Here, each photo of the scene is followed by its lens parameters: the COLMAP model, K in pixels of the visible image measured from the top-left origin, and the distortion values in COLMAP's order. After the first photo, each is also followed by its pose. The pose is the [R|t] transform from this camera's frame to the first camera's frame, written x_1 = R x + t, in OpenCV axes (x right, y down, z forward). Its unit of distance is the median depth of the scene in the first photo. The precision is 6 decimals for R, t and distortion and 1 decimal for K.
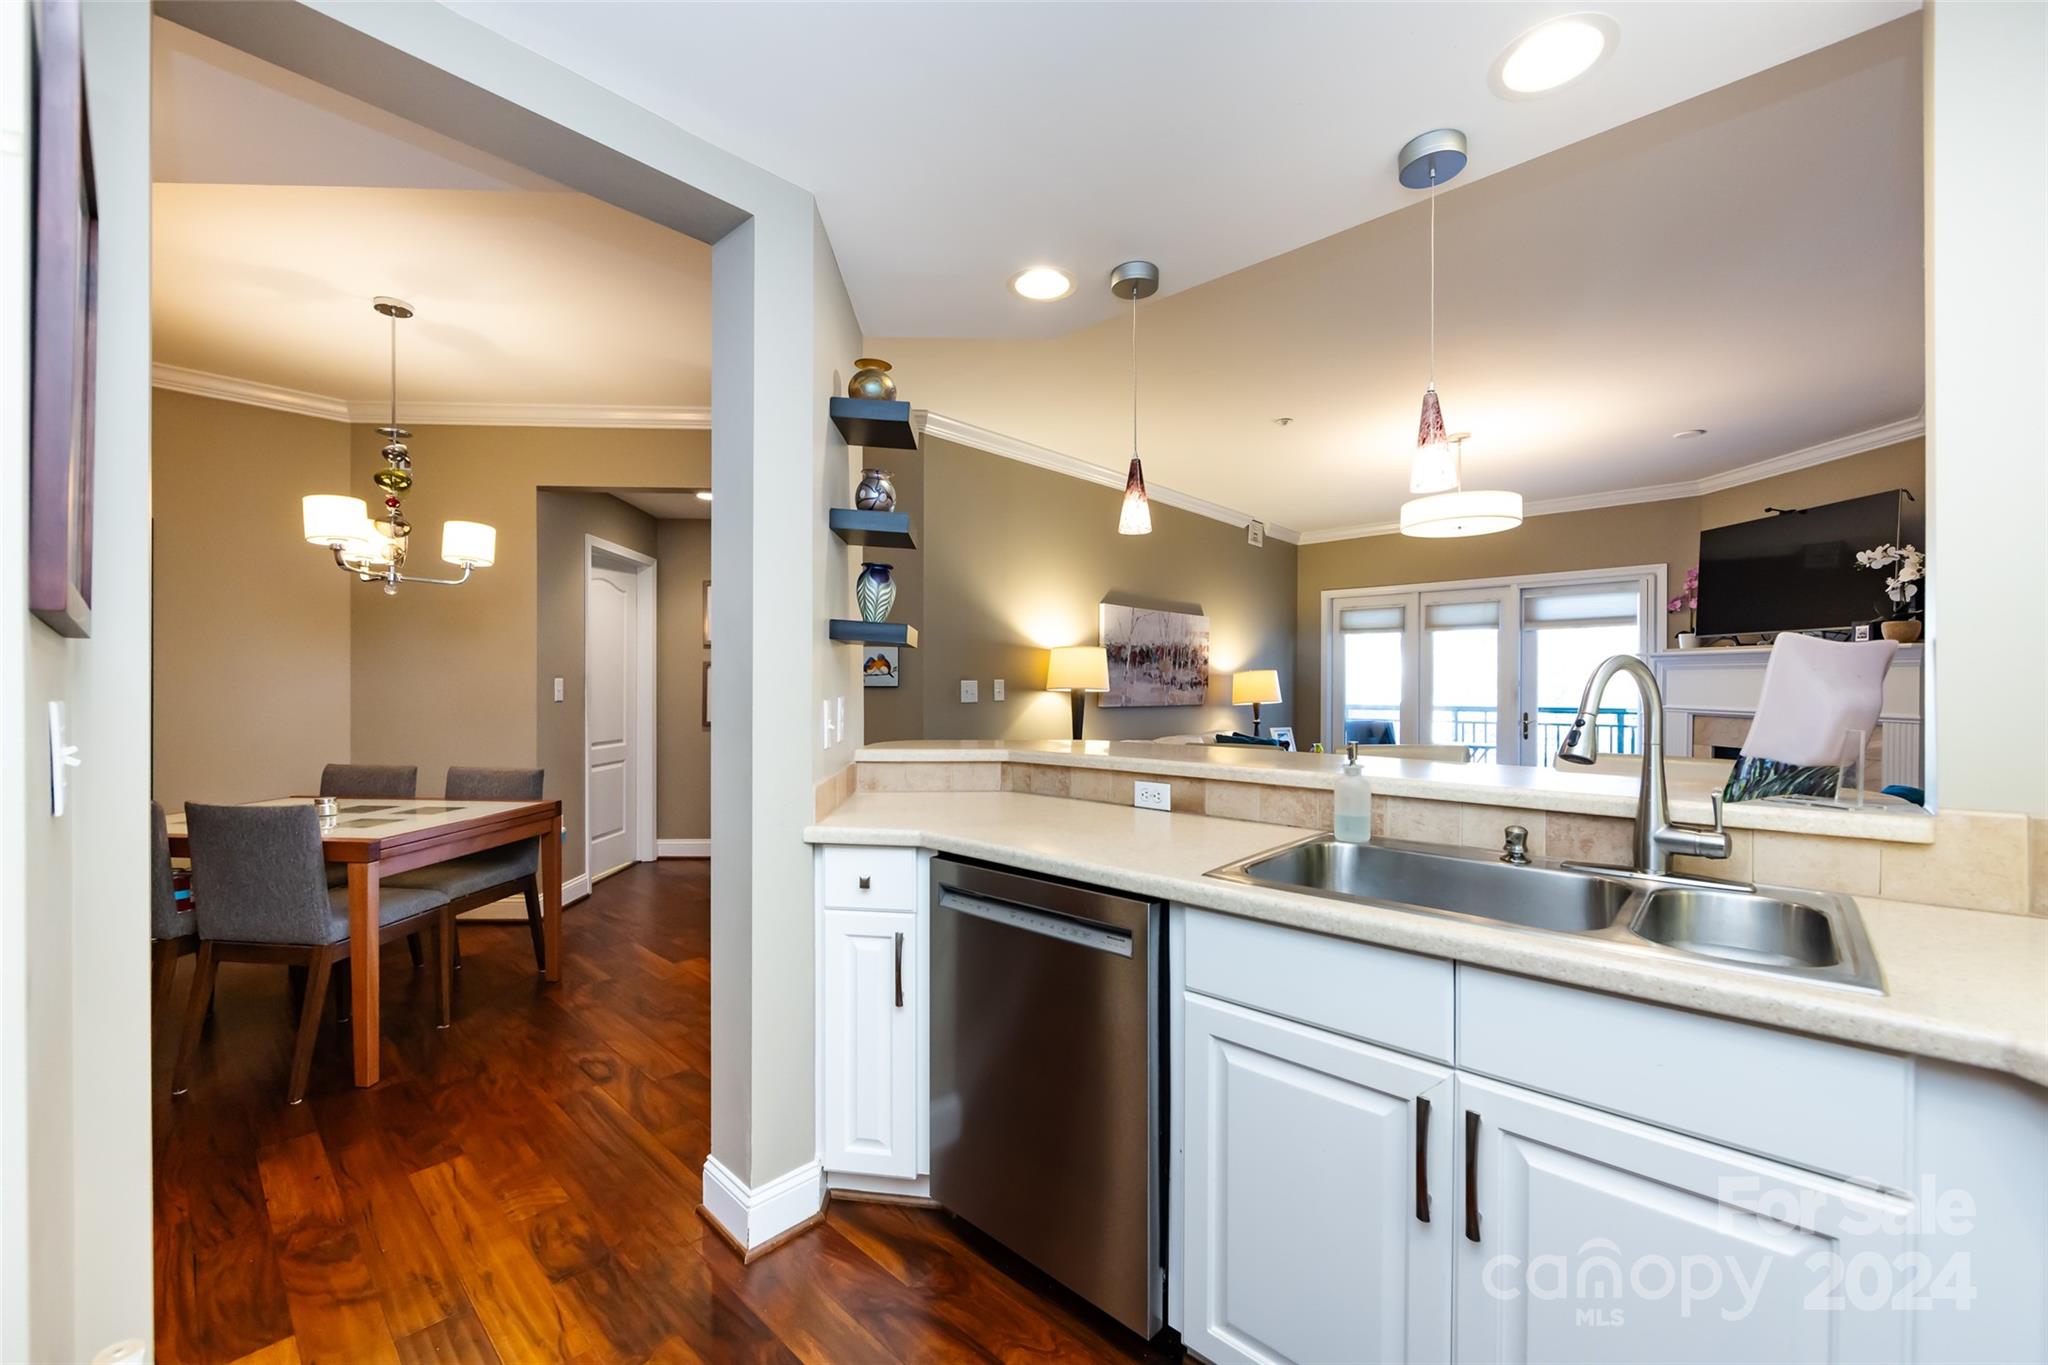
lens RADIAL K [[801.2, 0, 1016.5], [0, 801.2, 688.9], [0, 0, 1]] dist [-0.000487, -0.000642]
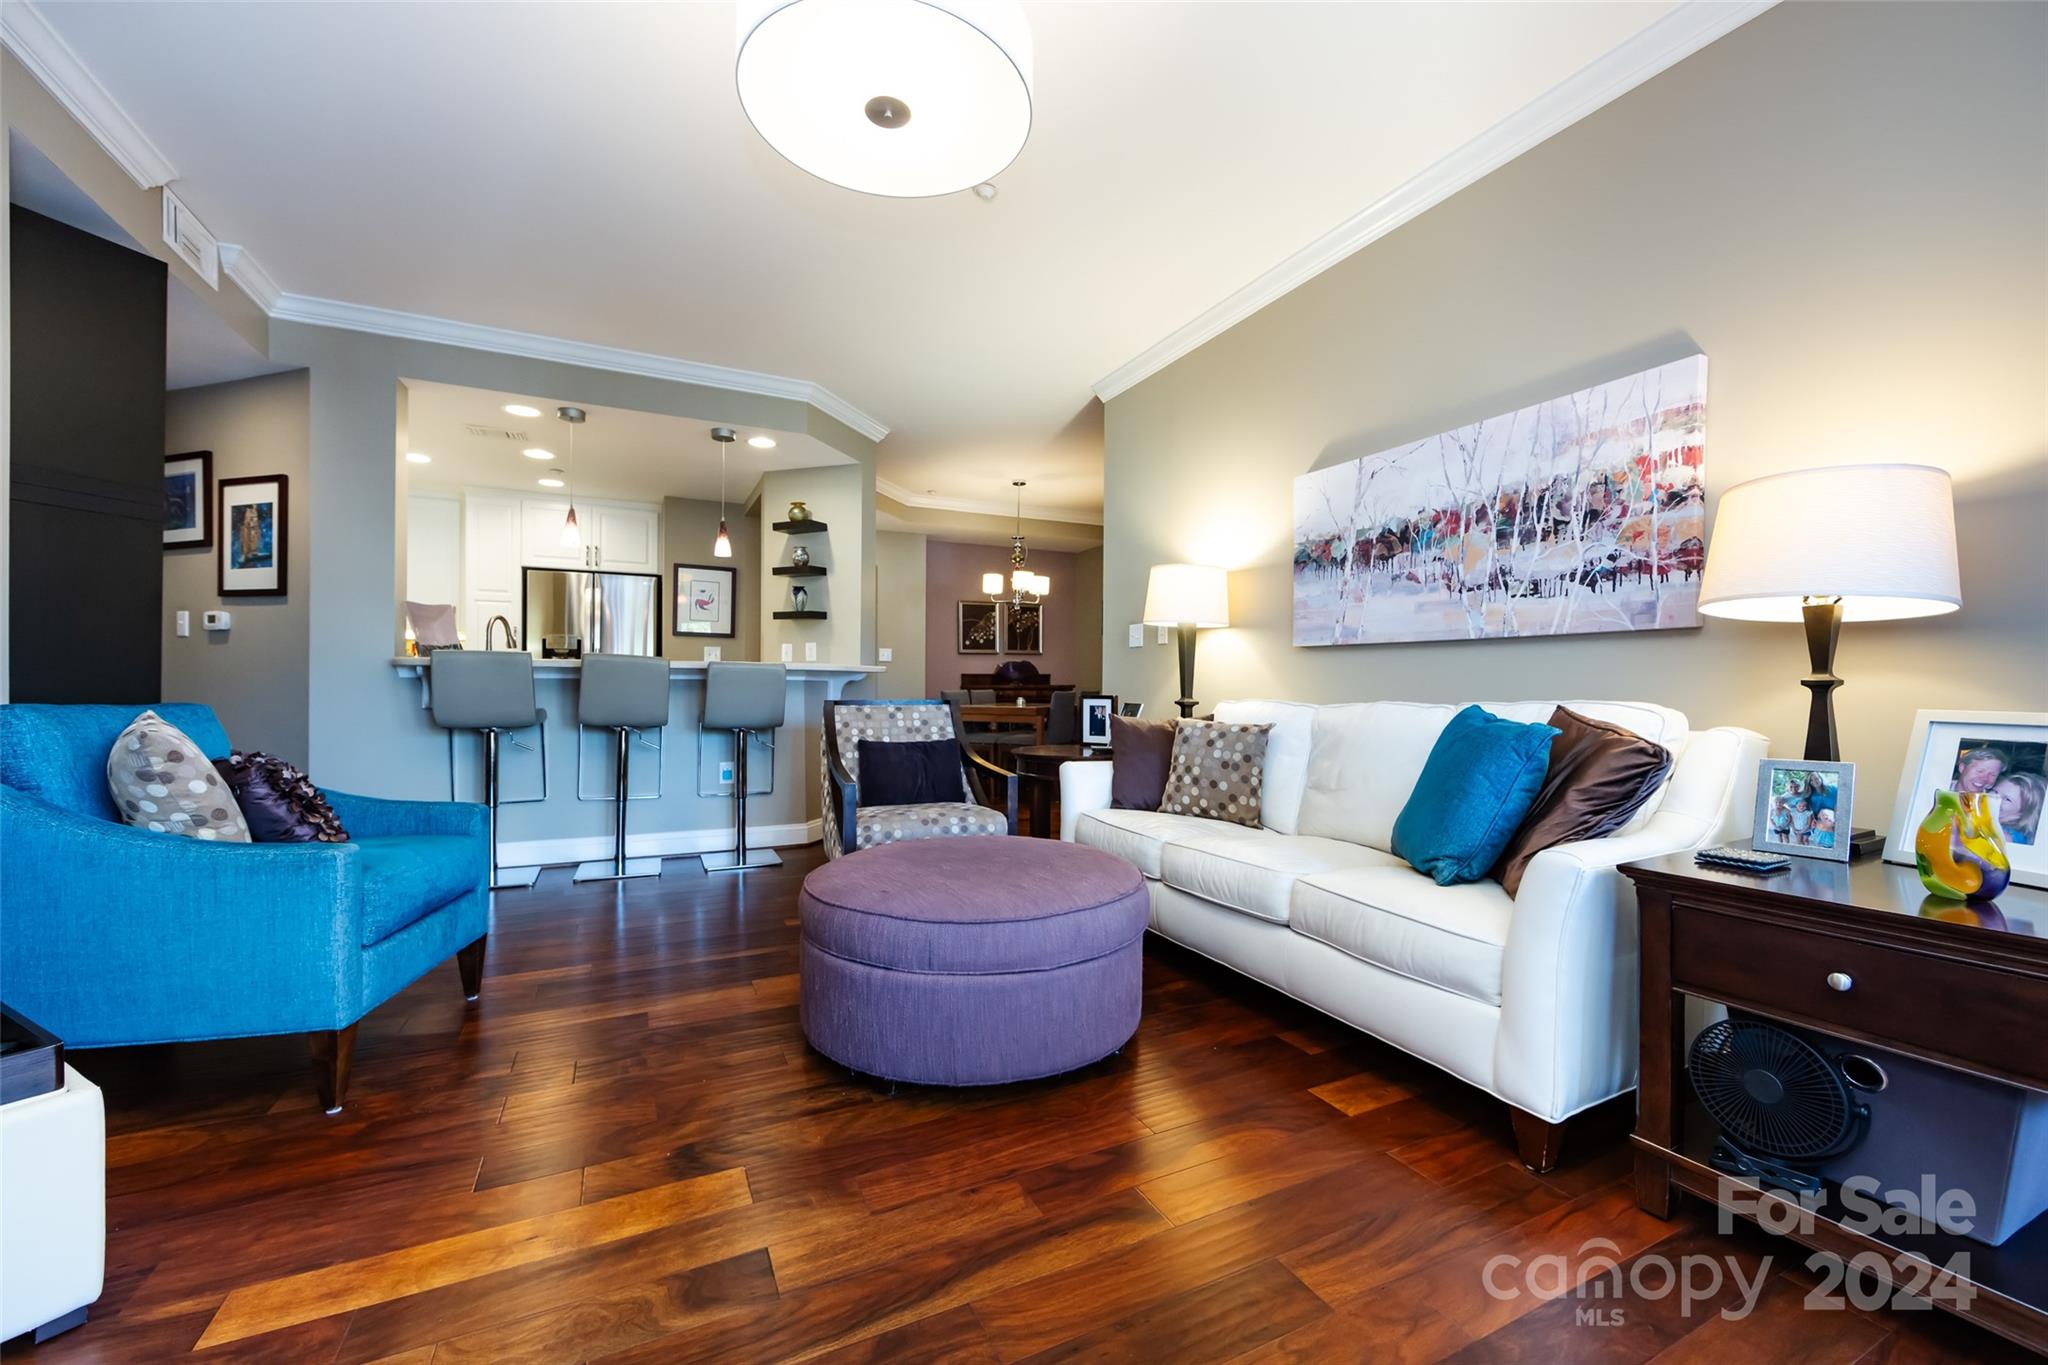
lens RADIAL K [[810.2, 0, 1026.6], [0, 810.2, 684.5], [0, 0, 1]] dist [-0.004060, -0.000118]
pose [[-0.353863, -0.004808, -0.935285, 0.710901], [-0.011020, 0.999939, -0.000971, 0.050851], [0.935232, 0.009963, -0.353895, 0.962523]]
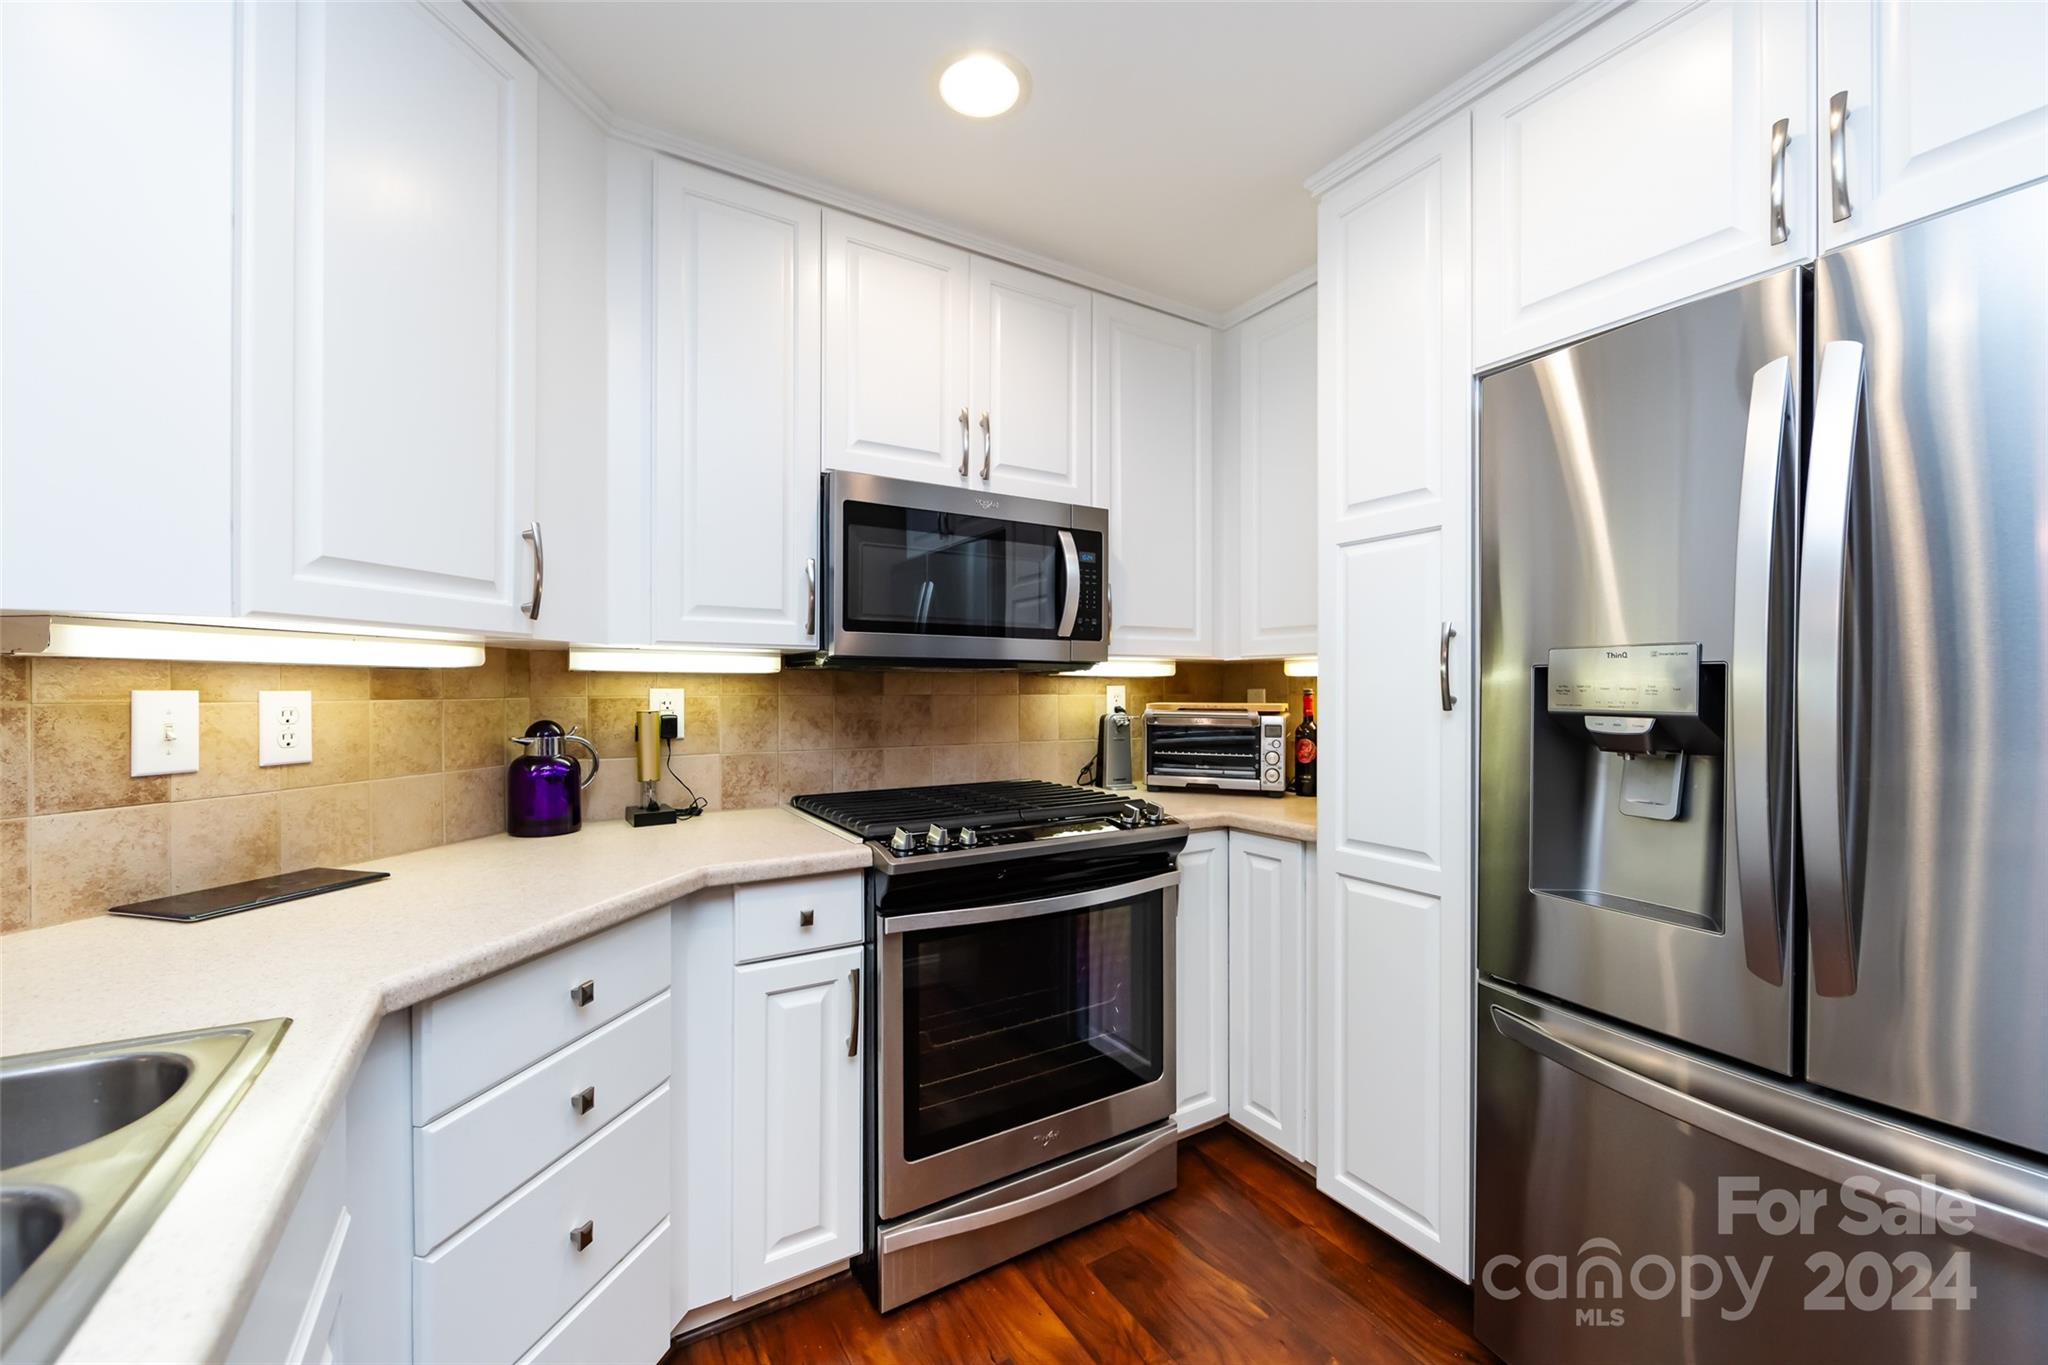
lens RADIAL K [[807.4, 0, 1015.1], [0, 807.4, 688.5], [0, 0, 1]] dist [-0.002469, -0.000419]
pose [[-0.960411, -0.002223, 0.278576, 0.009136], [-0.001381, 0.999994, 0.003221, 0.001319], [-0.278582, 0.002709, -0.960409, 0.242292]]
